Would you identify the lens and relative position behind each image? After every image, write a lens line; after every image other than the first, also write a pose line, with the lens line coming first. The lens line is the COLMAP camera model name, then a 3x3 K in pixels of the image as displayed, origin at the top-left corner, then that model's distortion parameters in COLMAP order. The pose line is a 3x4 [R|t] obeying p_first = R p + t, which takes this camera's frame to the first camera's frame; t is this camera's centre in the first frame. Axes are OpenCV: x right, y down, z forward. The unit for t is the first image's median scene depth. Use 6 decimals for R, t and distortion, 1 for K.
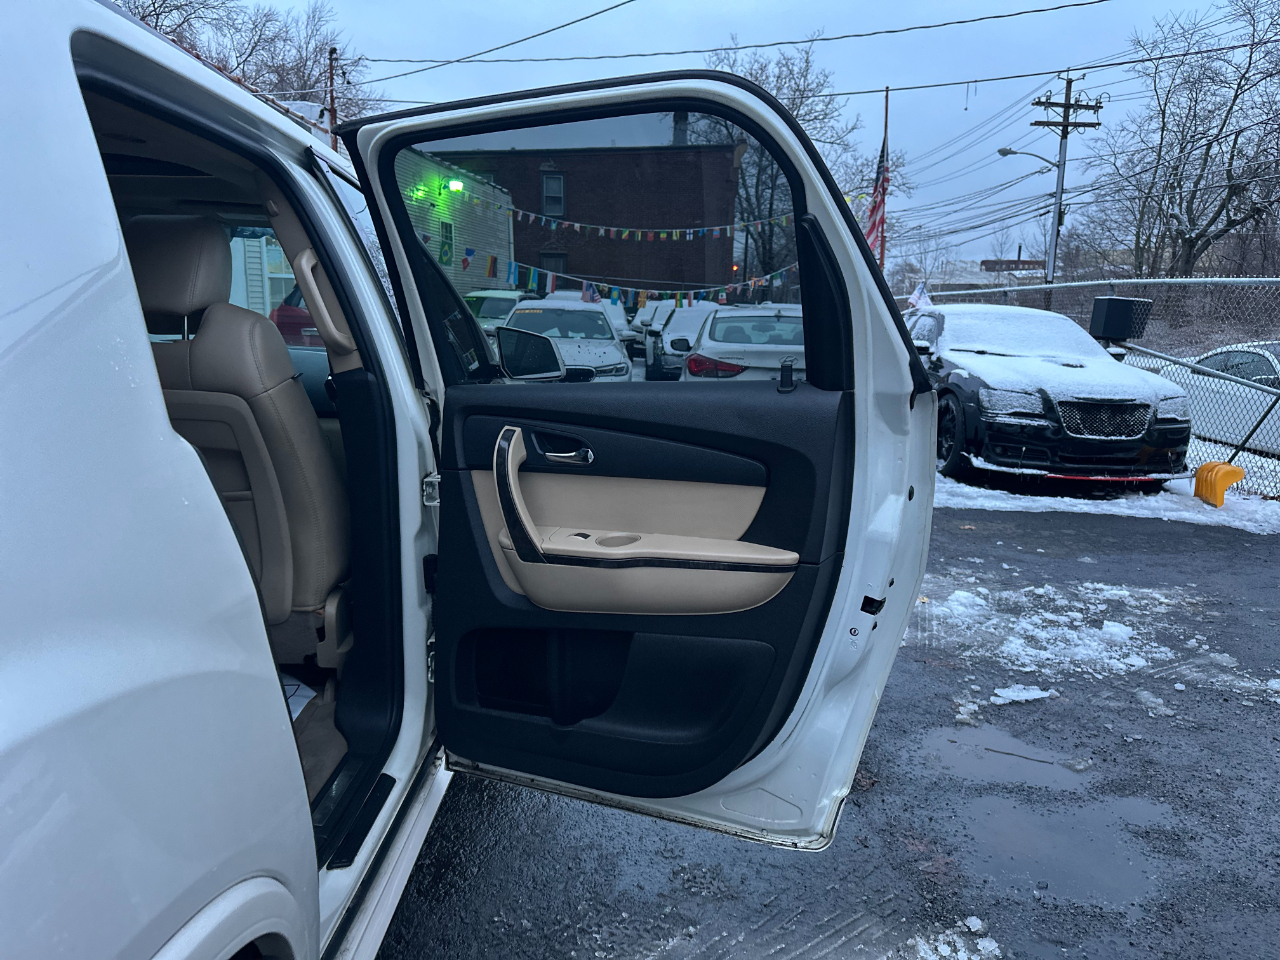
lens RADIAL K [[887.3, 0, 642.3], [0, 887.3, 500.8], [0, 0, 1]] dist [0.053520, -0.059533]
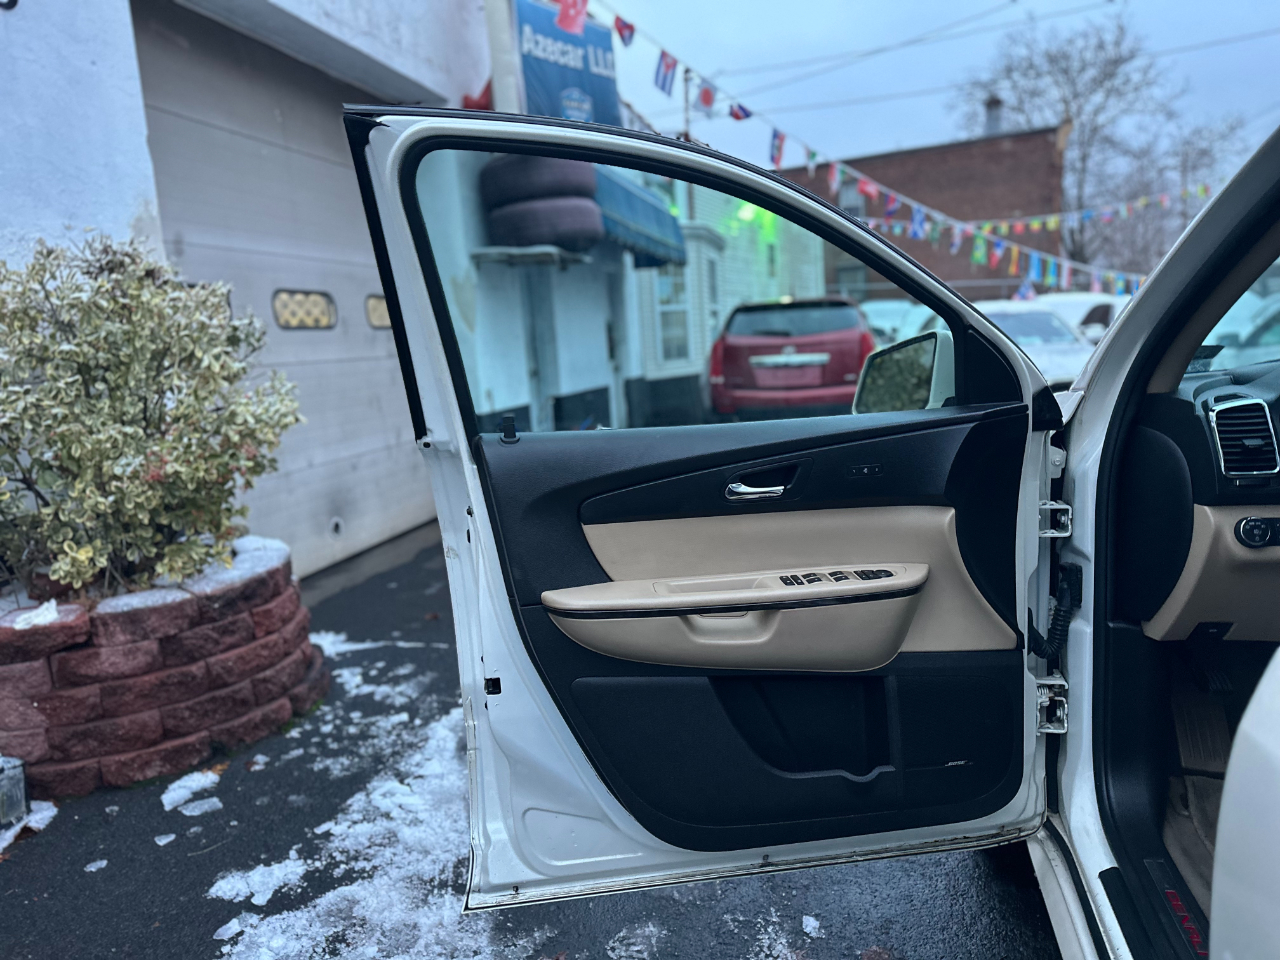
lens RADIAL K [[887.3, 0, 638.8], [0, 887.3, 498.2], [0, 0, 1]] dist [0.053520, -0.059533]
pose [[0.962952, -0.033137, -0.267628, -0.113783], [0.025215, 0.999138, -0.032987, -0.012667], [0.268490, 0.025016, 0.962957, 0.056535]]
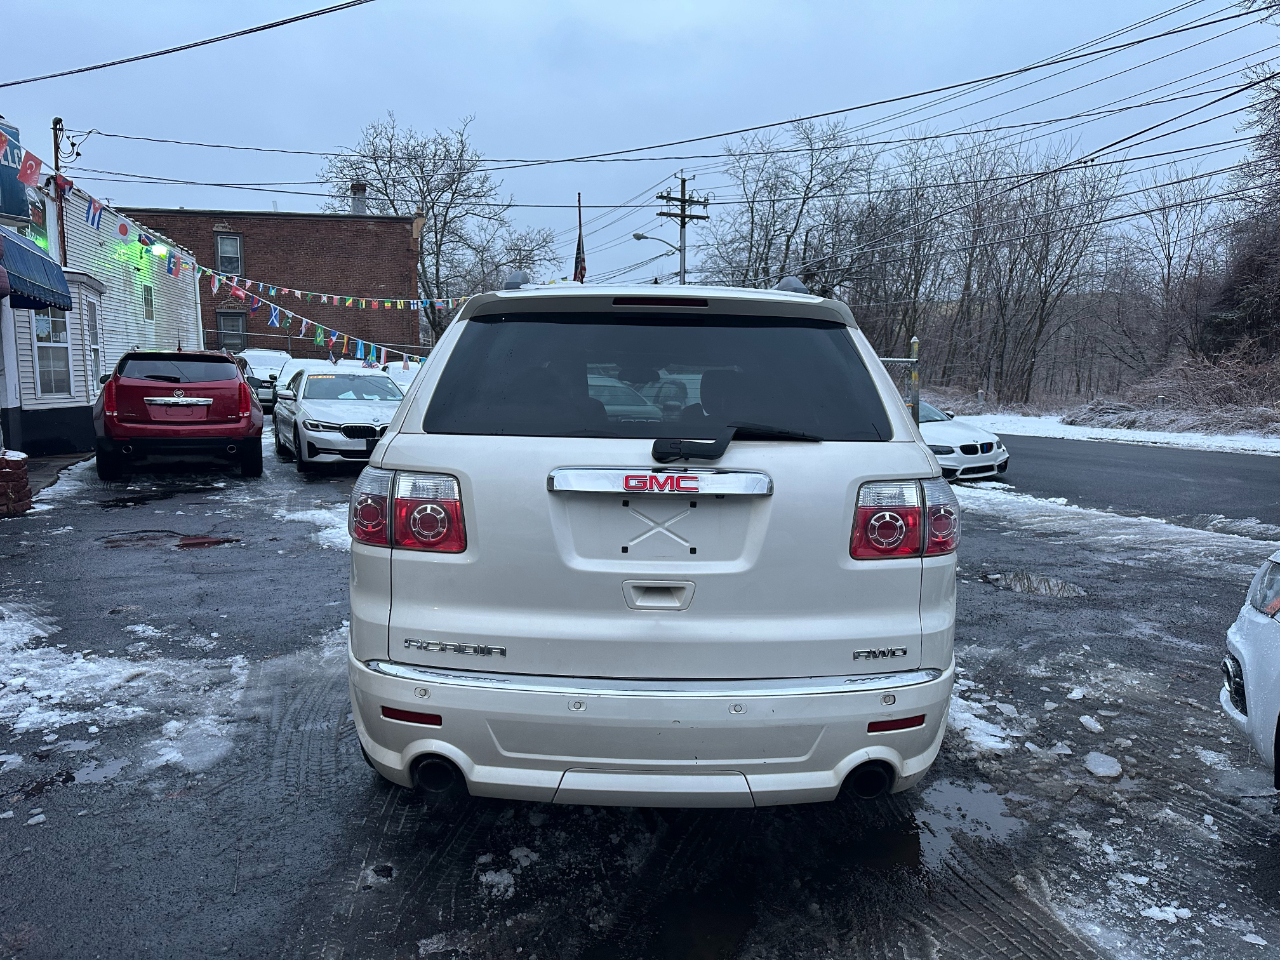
lens RADIAL K [[887.3, 0, 630.9], [0, 887.3, 490.2], [0, 0, 1]] dist [0.053520, -0.059533]
pose [[0.927435, -0.054260, 0.370027, -0.106882], [0.080728, 0.995139, -0.056411, 0.012418], [-0.365167, 0.082189, 0.927307, -0.095114]]
